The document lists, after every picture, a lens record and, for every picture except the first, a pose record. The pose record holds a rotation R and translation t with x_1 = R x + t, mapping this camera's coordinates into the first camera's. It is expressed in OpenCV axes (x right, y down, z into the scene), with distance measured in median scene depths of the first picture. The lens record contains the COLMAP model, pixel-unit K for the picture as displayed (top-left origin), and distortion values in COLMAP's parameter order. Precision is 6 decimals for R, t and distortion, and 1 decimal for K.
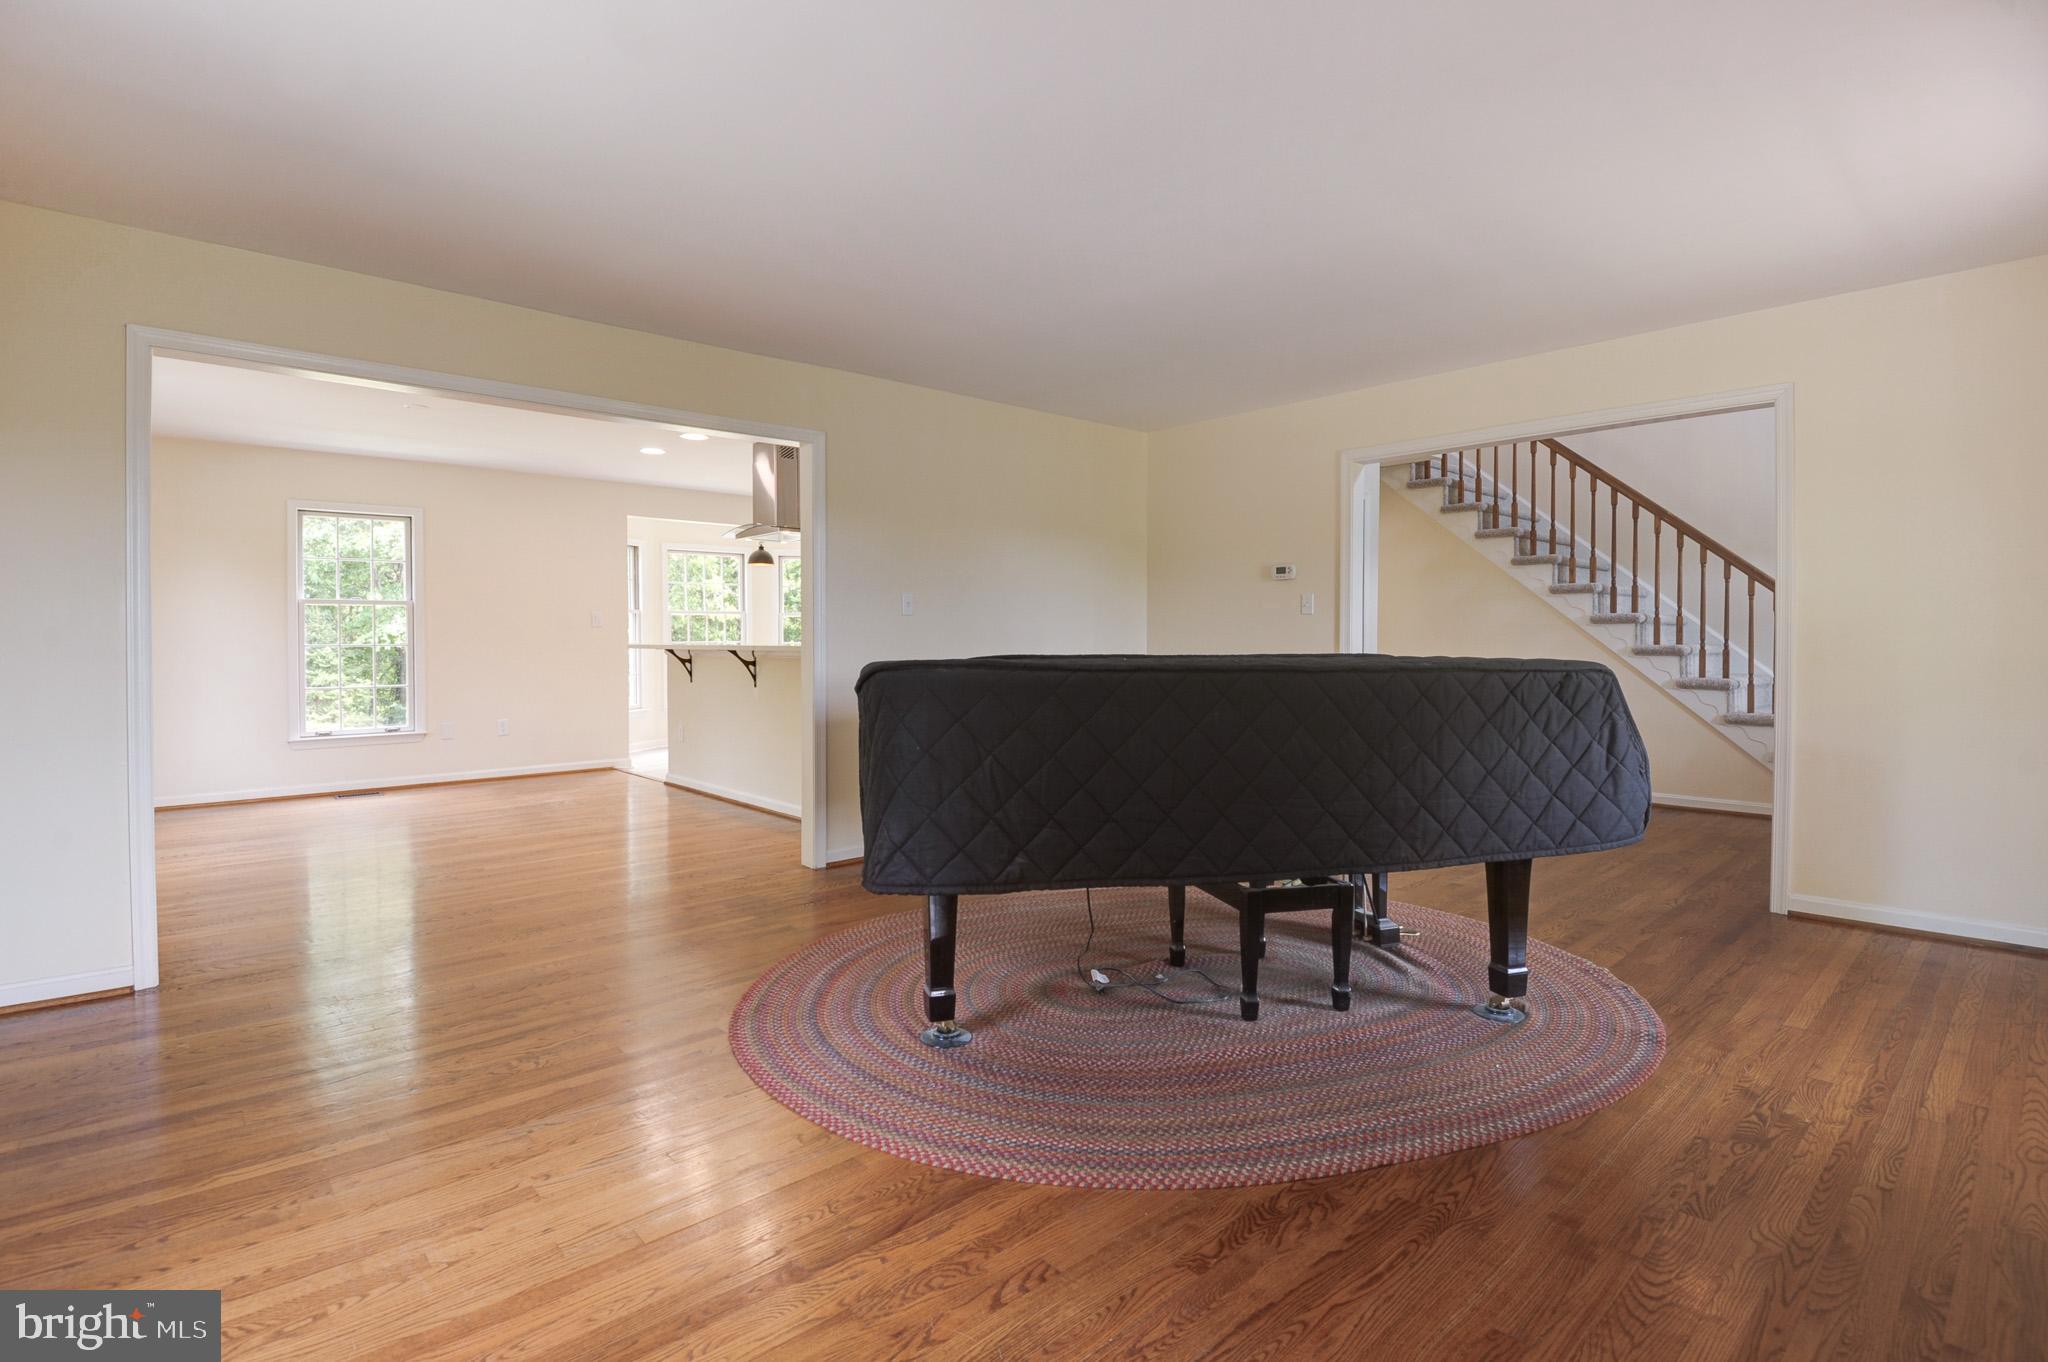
lens RADIAL K [[955.2, 0, 1019.0], [0, 955.2, 660.9], [0, 0, 1]] dist [-0.000062, -0.002718]
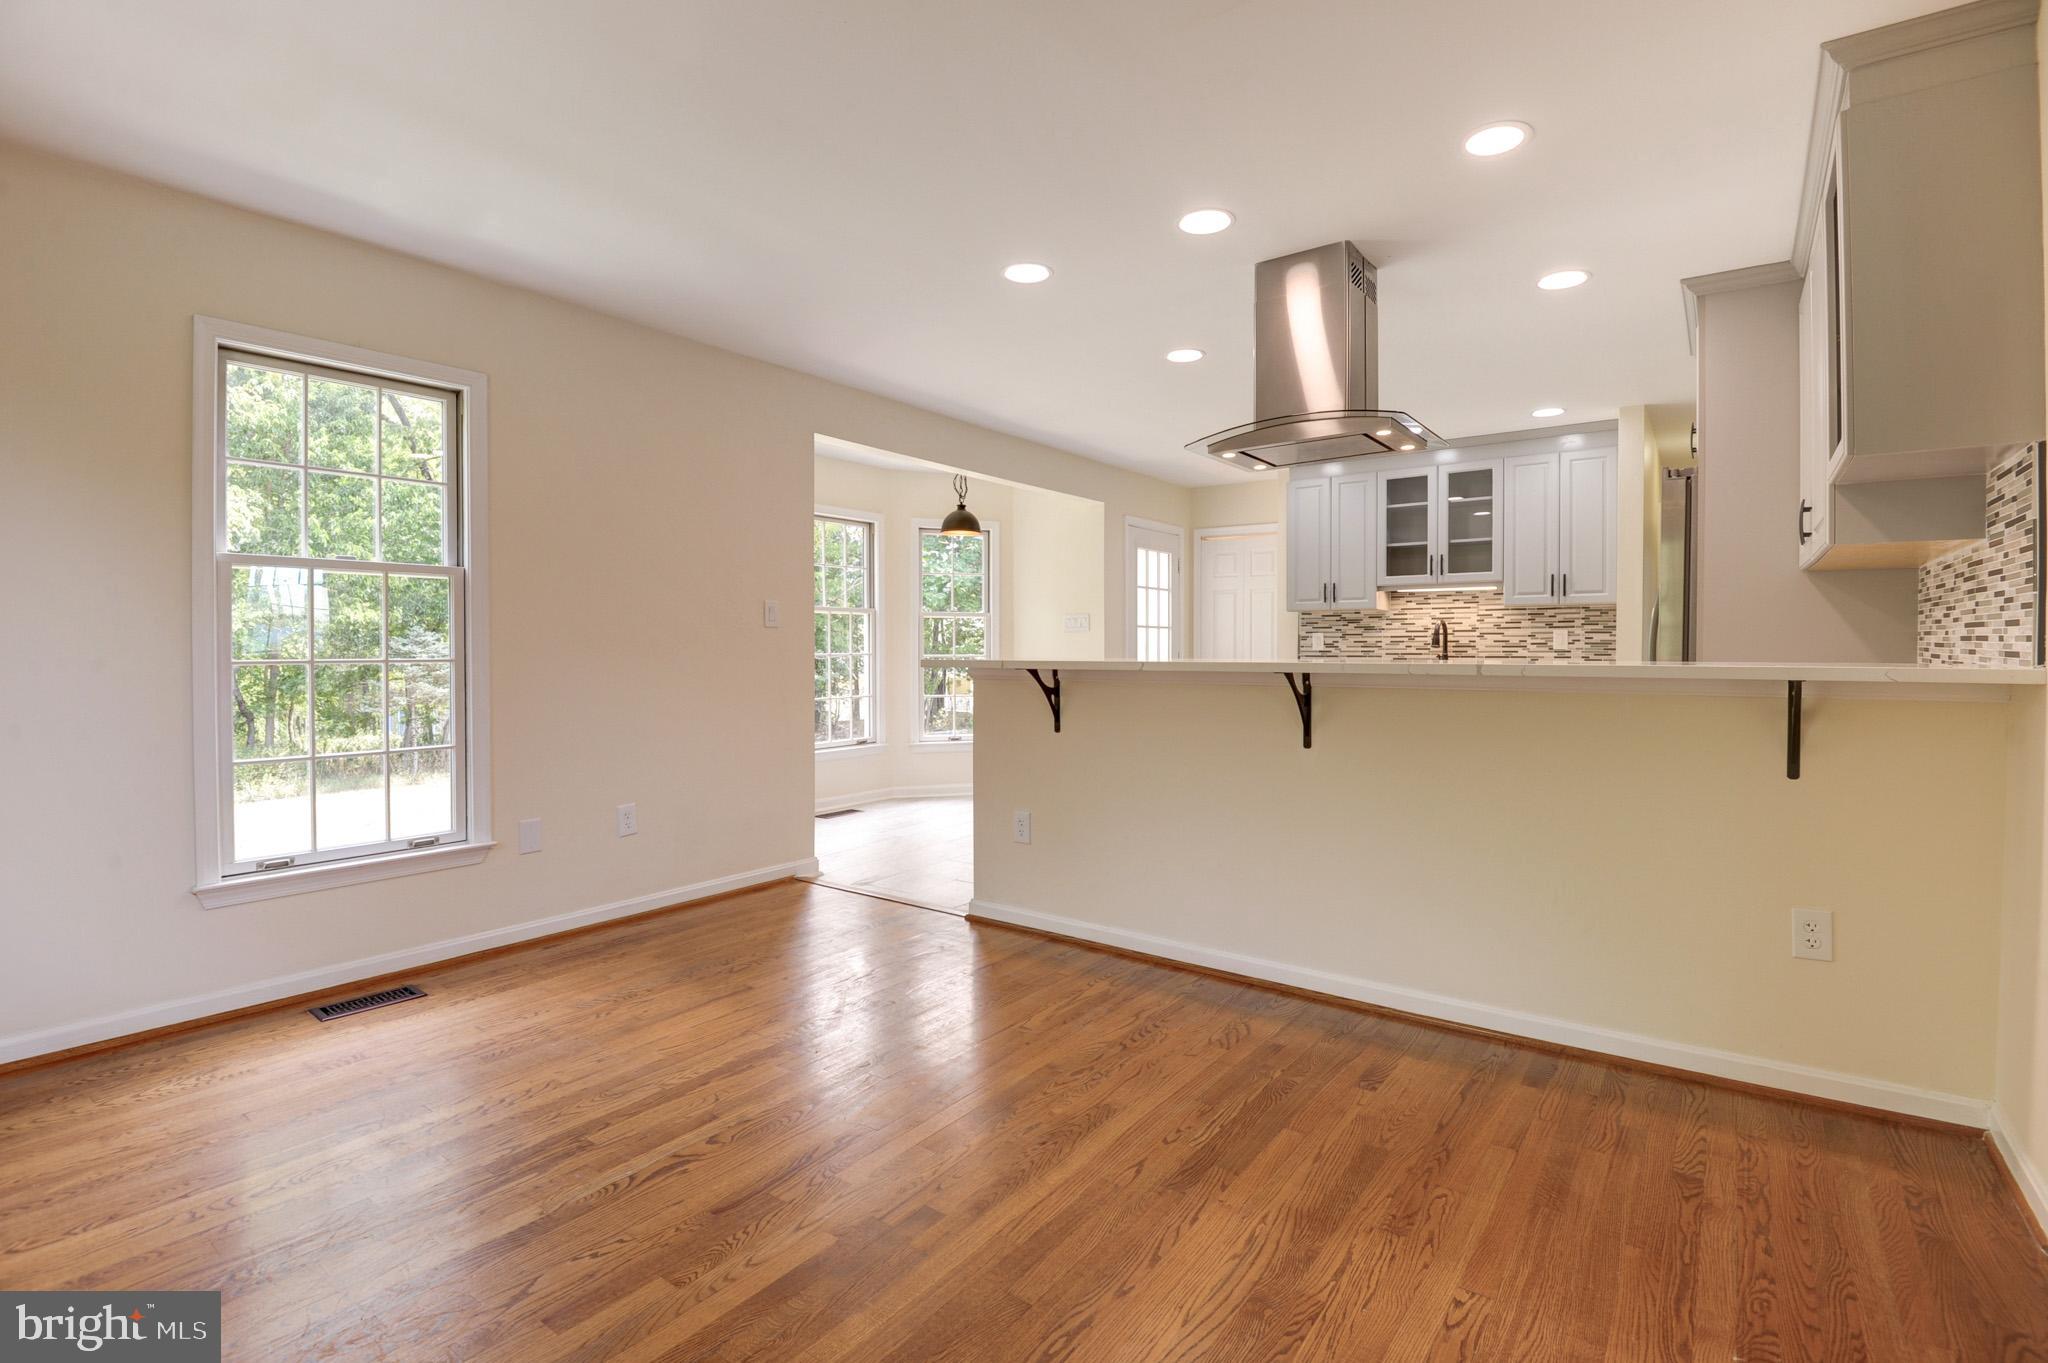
lens RADIAL K [[955.2, 0, 1037.5], [0, 955.2, 661.2], [0, 0, 1]] dist [-0.000062, -0.002718]
pose [[0.979360, -0.003318, 0.202098, -0.410286], [0.005196, 0.999948, -0.008765, -0.010744], [-0.202058, 0.009634, 0.979326, 0.434979]]
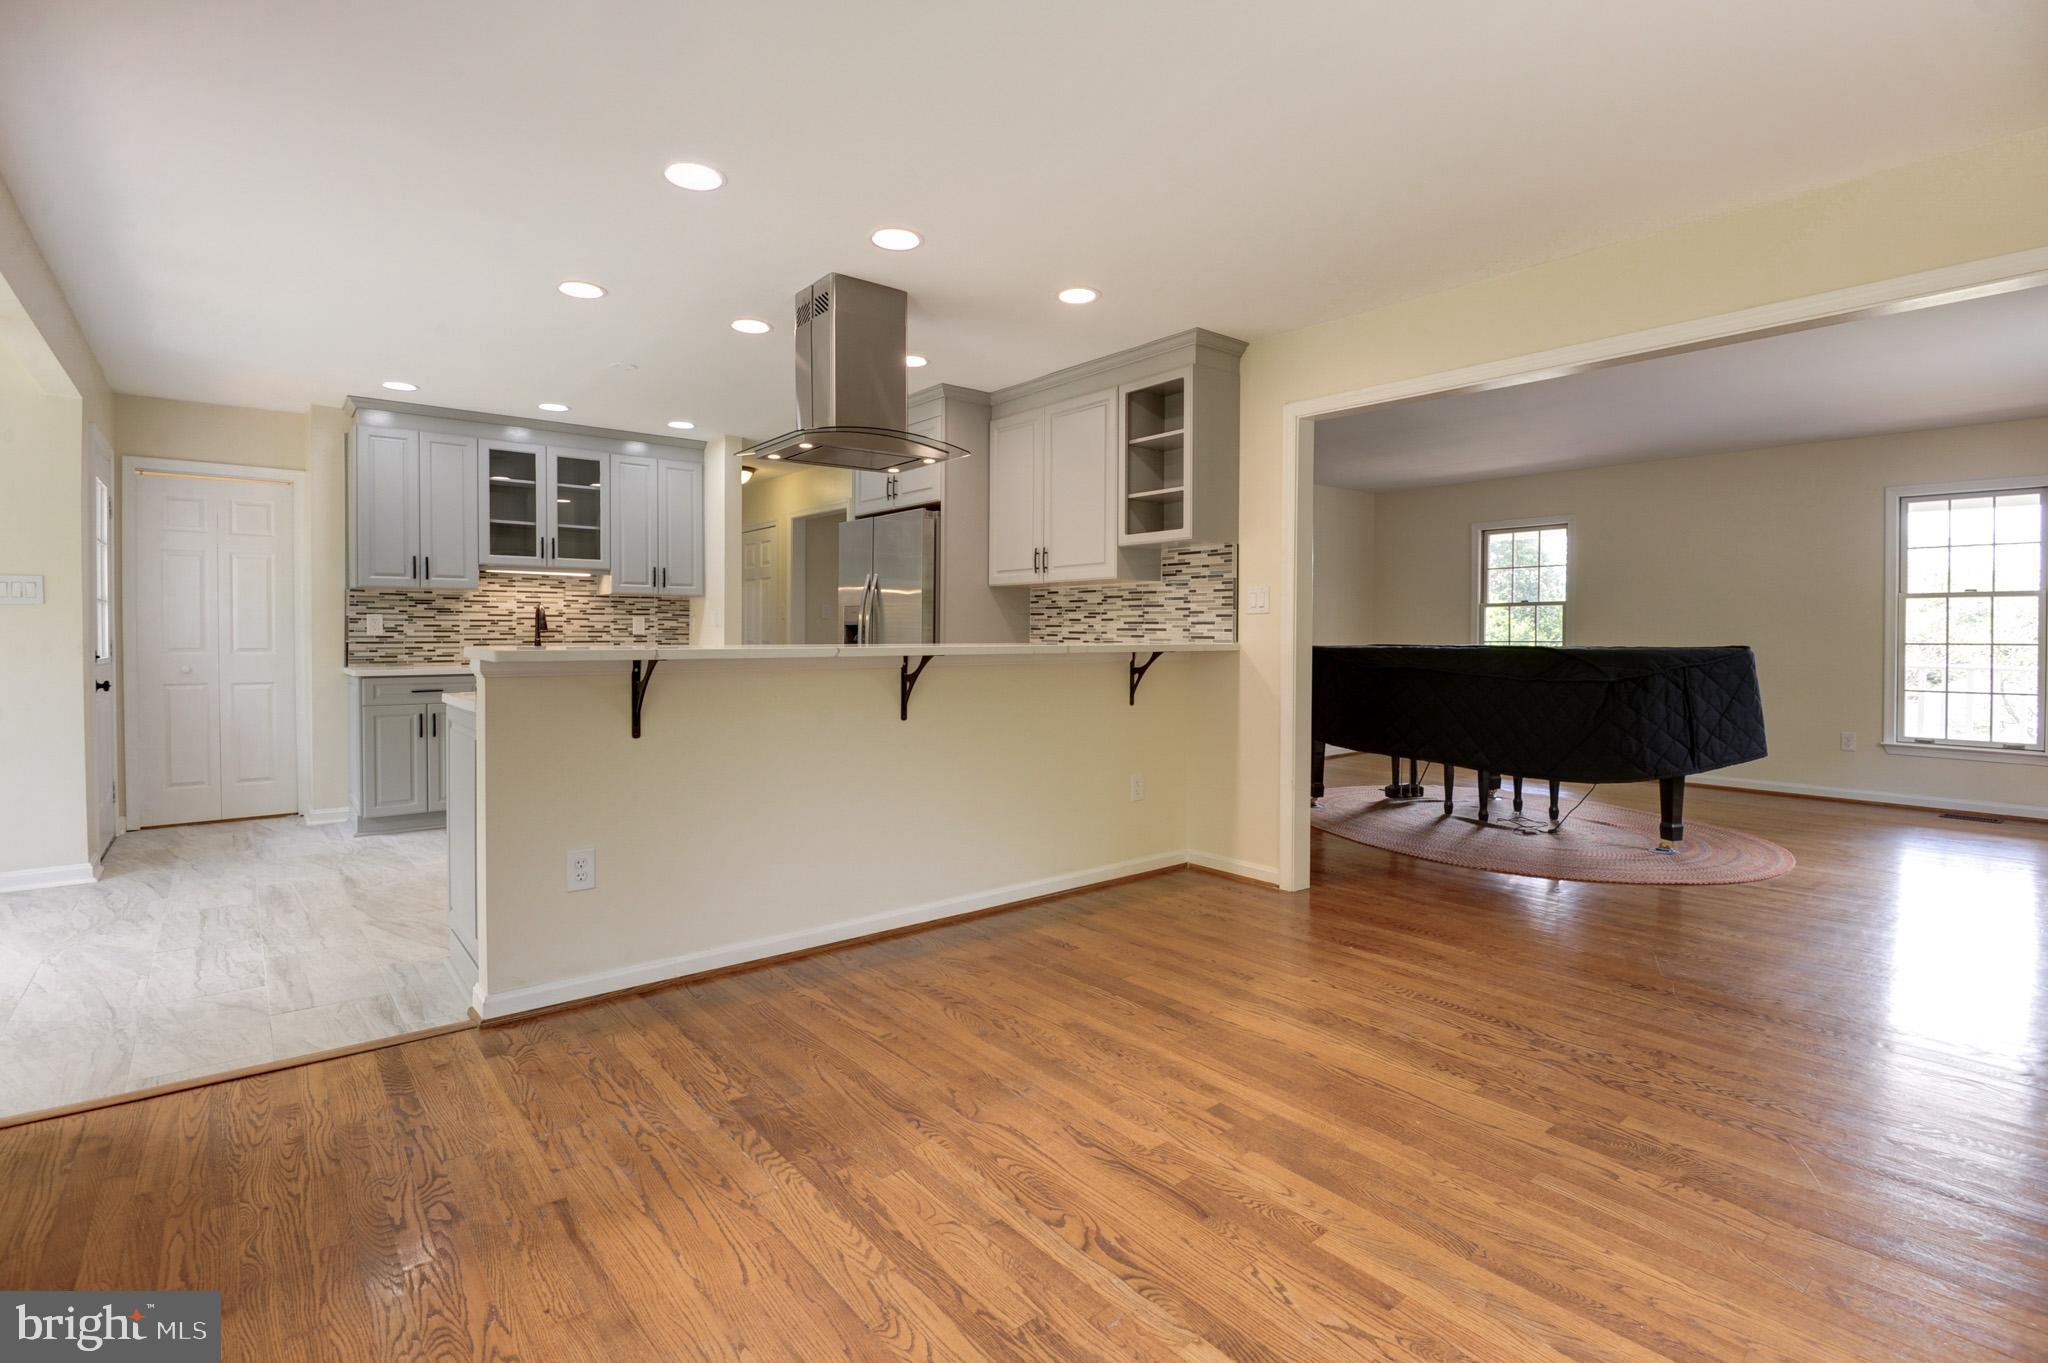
lens RADIAL K [[955.2, 0, 1017.7], [0, 955.2, 645.0], [0, 0, 1]] dist [-0.000062, -0.002718]
pose [[0.048399, -0.011061, 0.998767, -0.752212], [0.021418, 0.999720, 0.010034, -0.018384], [-0.998598, 0.020906, 0.048622, 0.803634]]
